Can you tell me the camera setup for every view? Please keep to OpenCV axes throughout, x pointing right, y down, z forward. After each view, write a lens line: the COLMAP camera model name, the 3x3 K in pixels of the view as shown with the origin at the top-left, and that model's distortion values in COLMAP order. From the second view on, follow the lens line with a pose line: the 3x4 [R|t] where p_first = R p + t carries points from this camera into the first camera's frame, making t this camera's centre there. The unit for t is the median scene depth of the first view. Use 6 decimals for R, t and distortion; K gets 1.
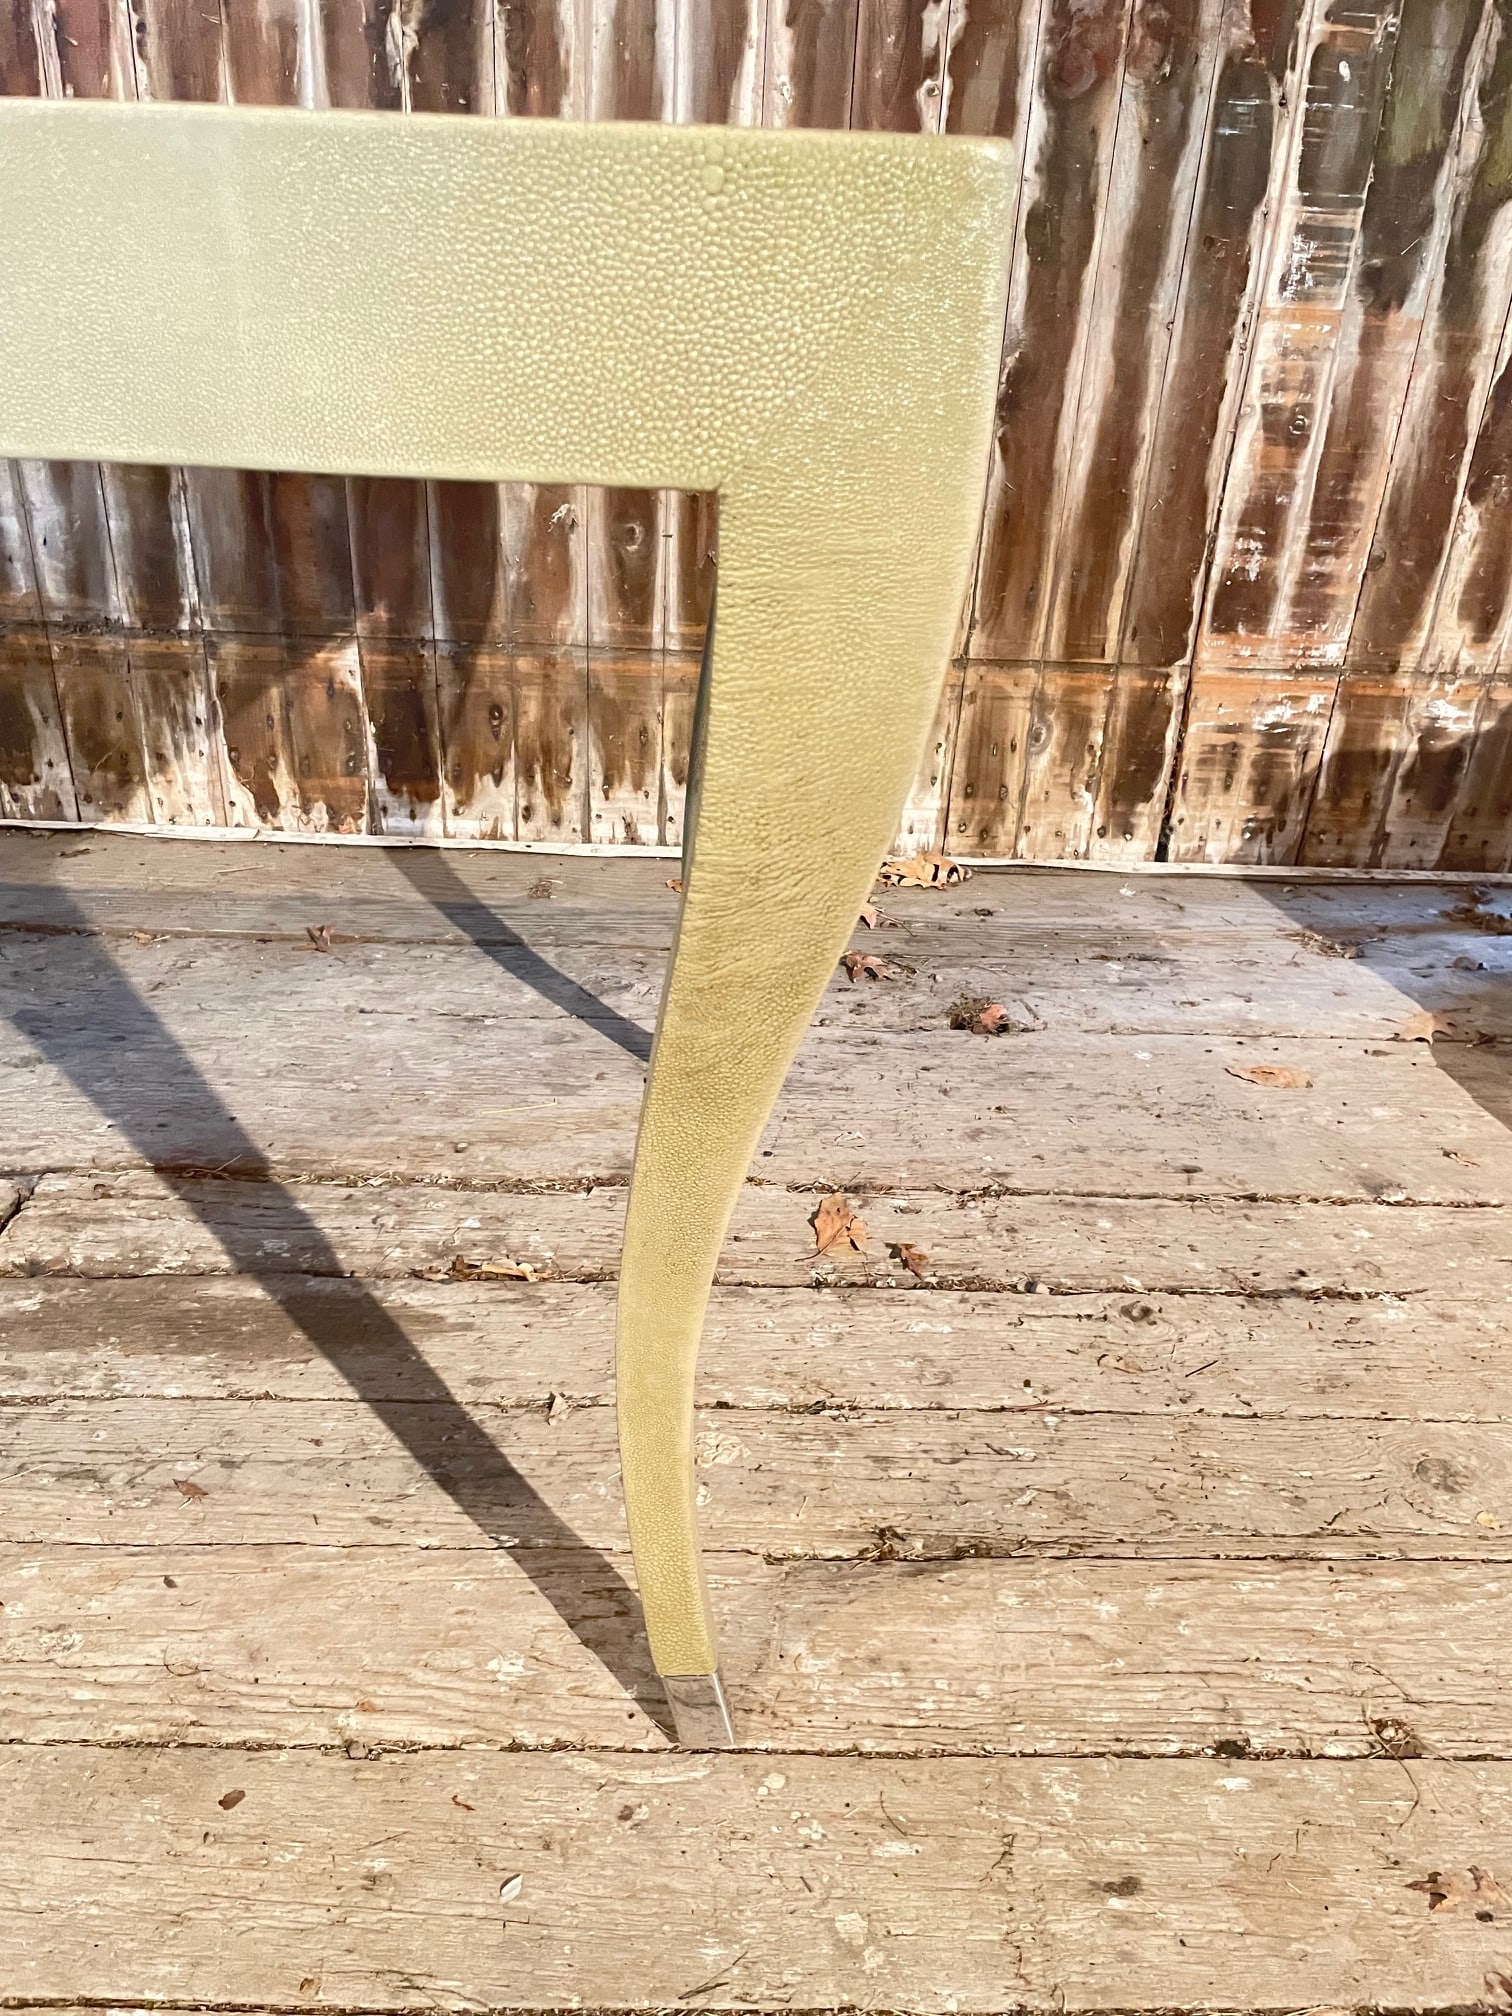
lens RADIAL K [[1538.1, 0, 749.7], [0, 1538.1, 1008.6], [0, 0, 1]] dist [0.083509, -0.122401]
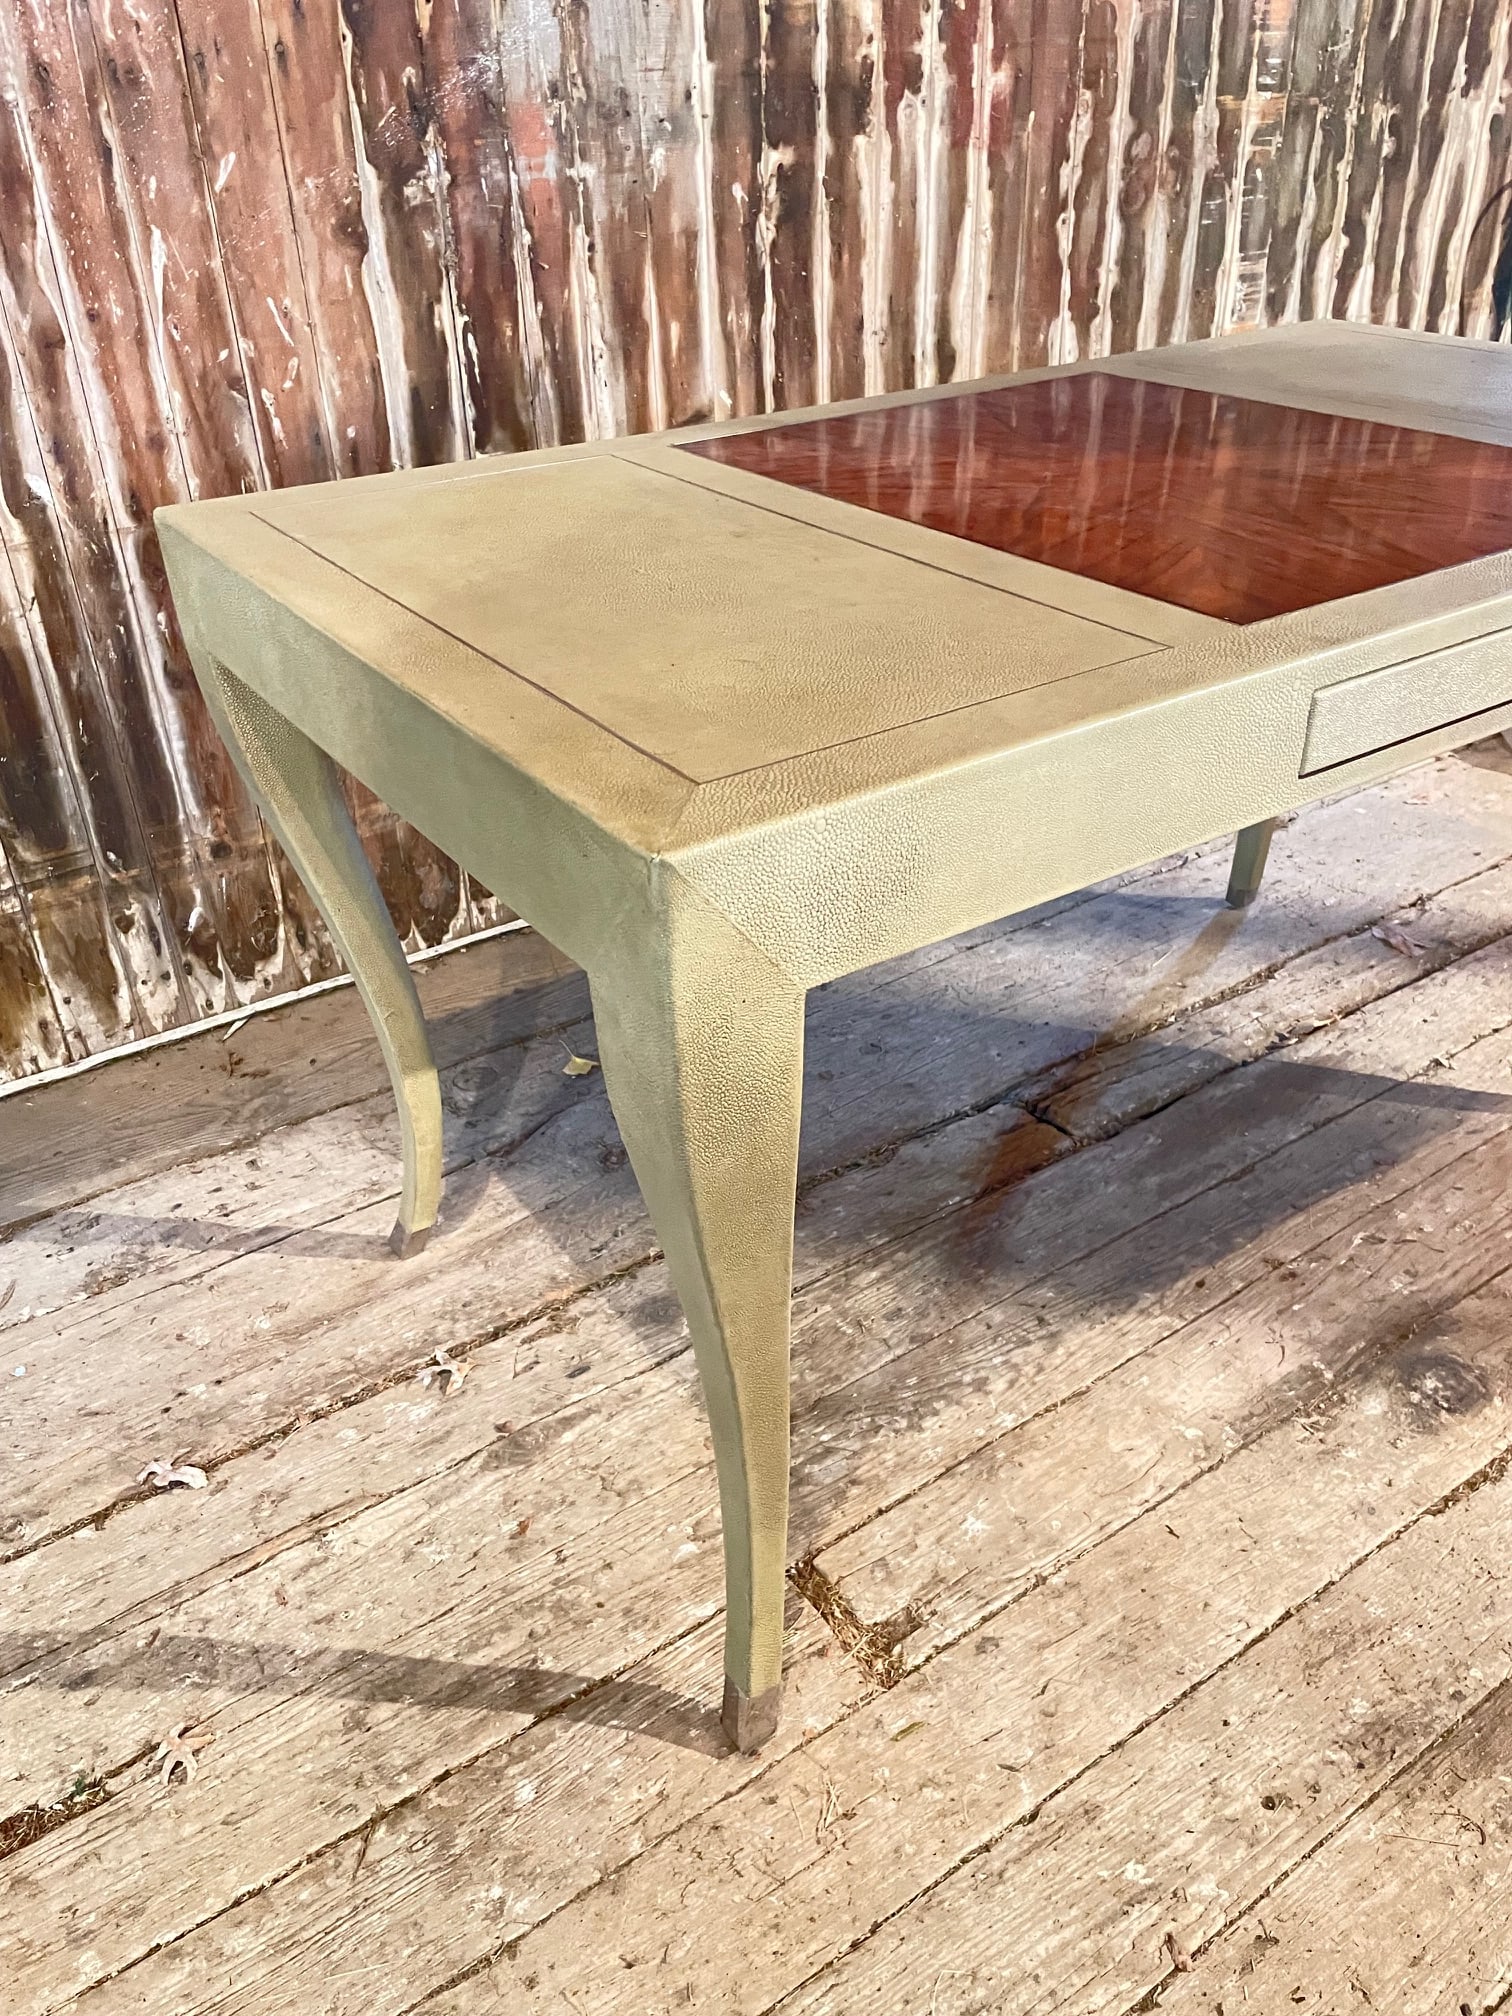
lens RADIAL K [[1541.9, 0, 768.8], [0, 1541.9, 1017.8], [0, 0, 1]] dist [0.080585, -0.118853]
pose [[0.821638, -0.350708, 0.449350, -1.019090], [0.319526, 0.936196, 0.146428, -0.195705], [-0.472033, 0.023268, 0.881274, -0.131431]]
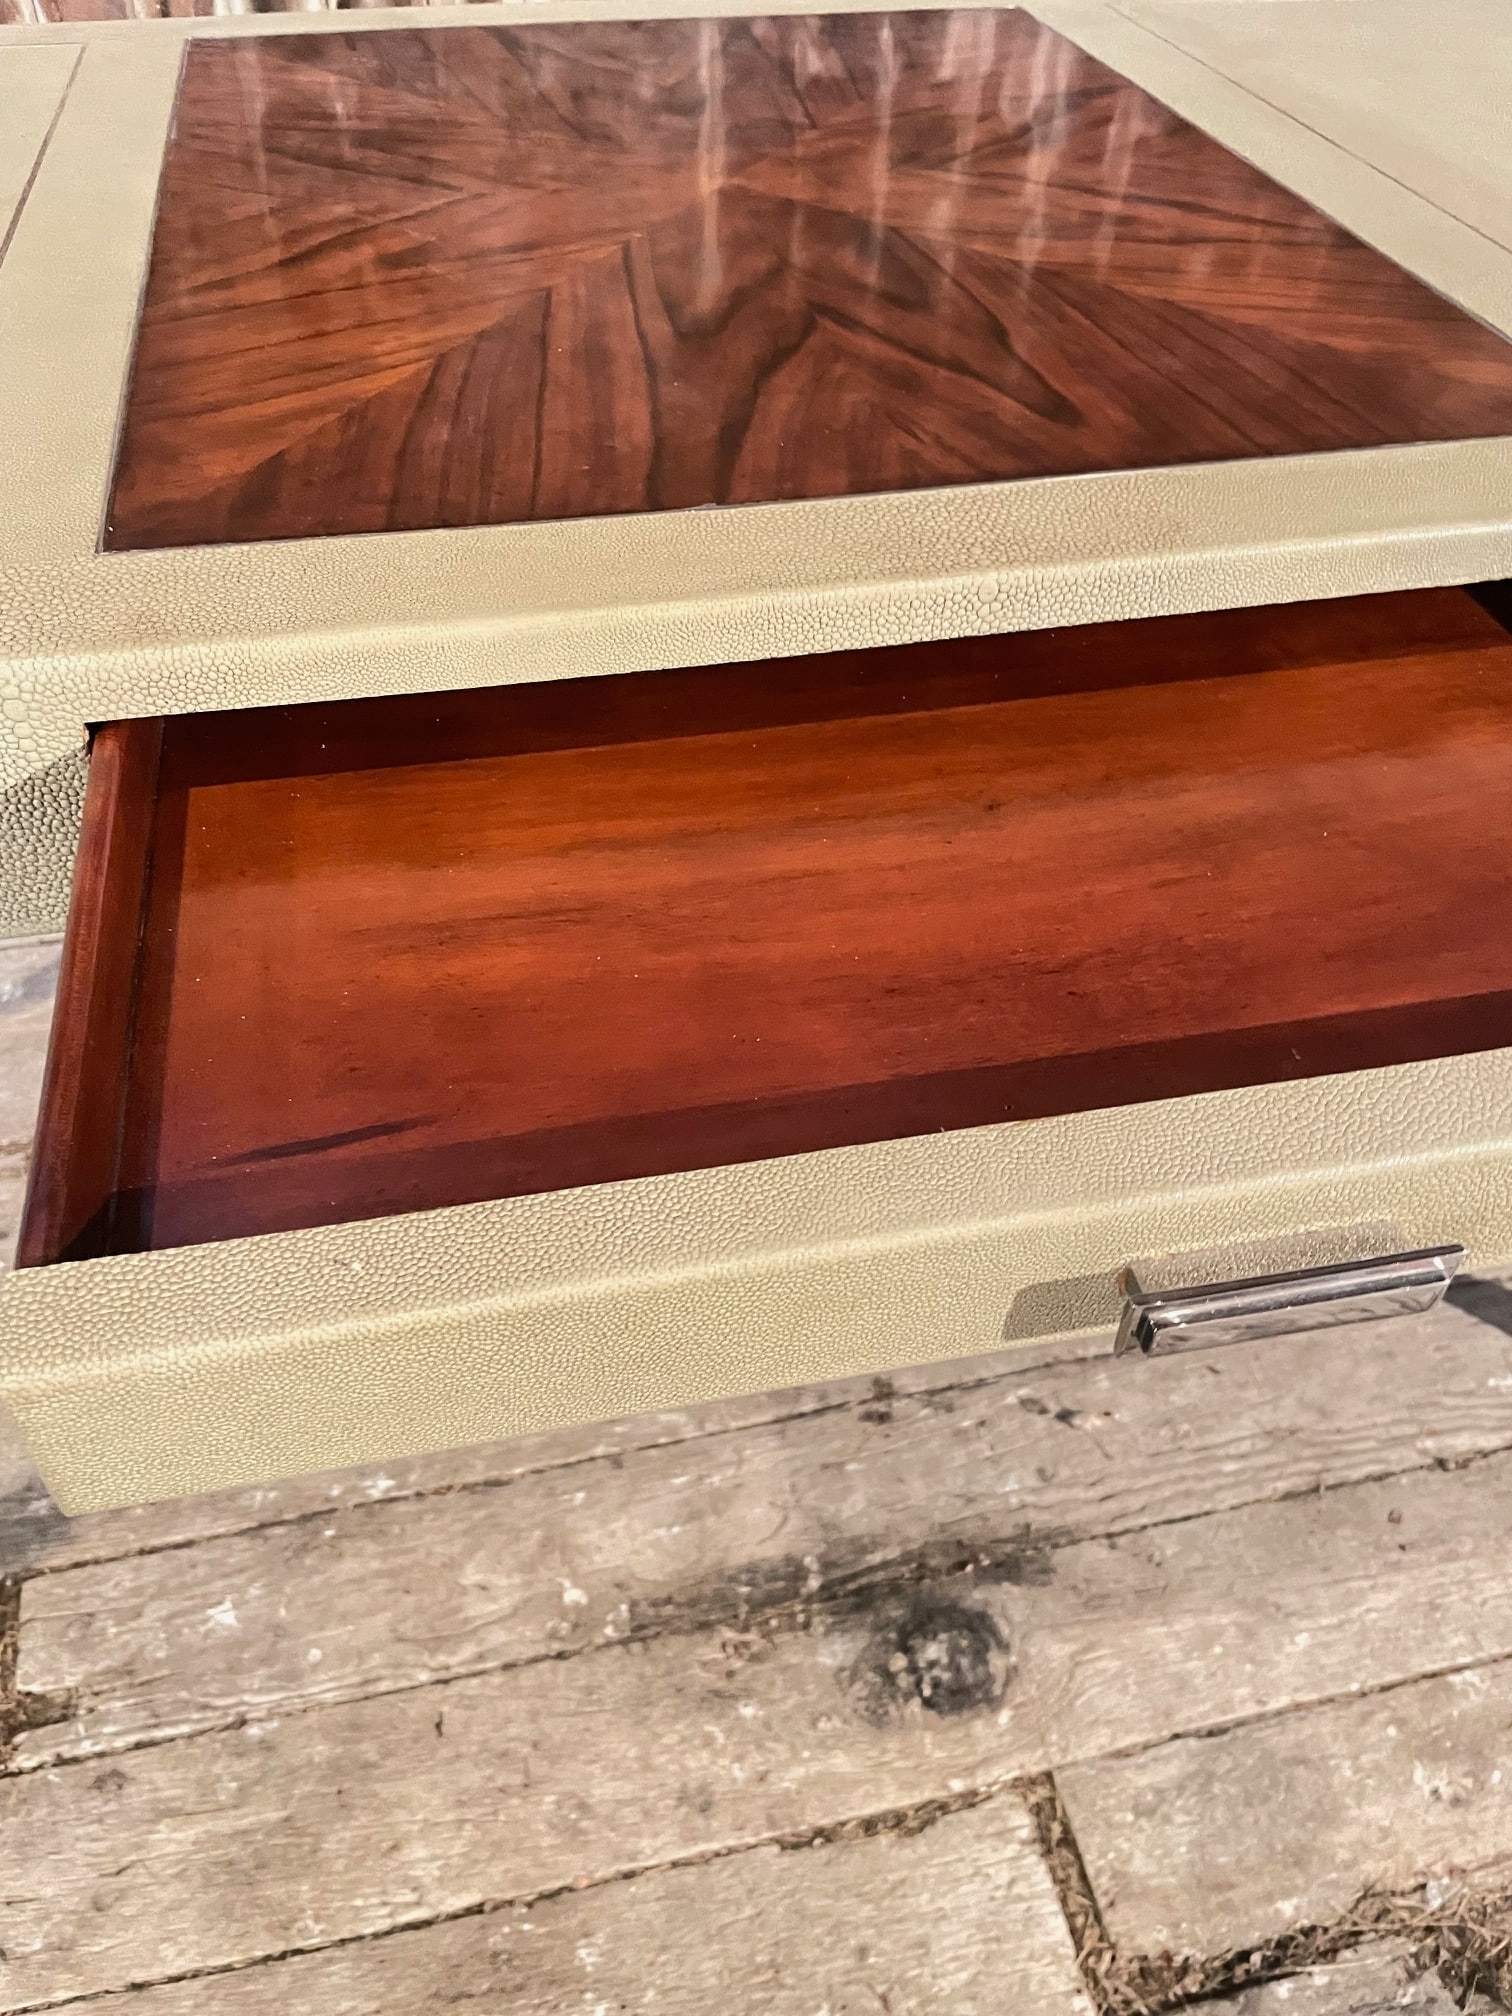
lens RADIAL K [[1553.6, 0, 747.1], [0, 1553.6, 1015.6], [0, 0, 1]] dist [0.076138, -0.124806]
pose [[0.976442, -0.167281, 0.136302, -0.495165], [0.123636, 0.951426, 0.281961, -0.176293], [-0.176848, -0.258467, 0.949695, -0.035156]]
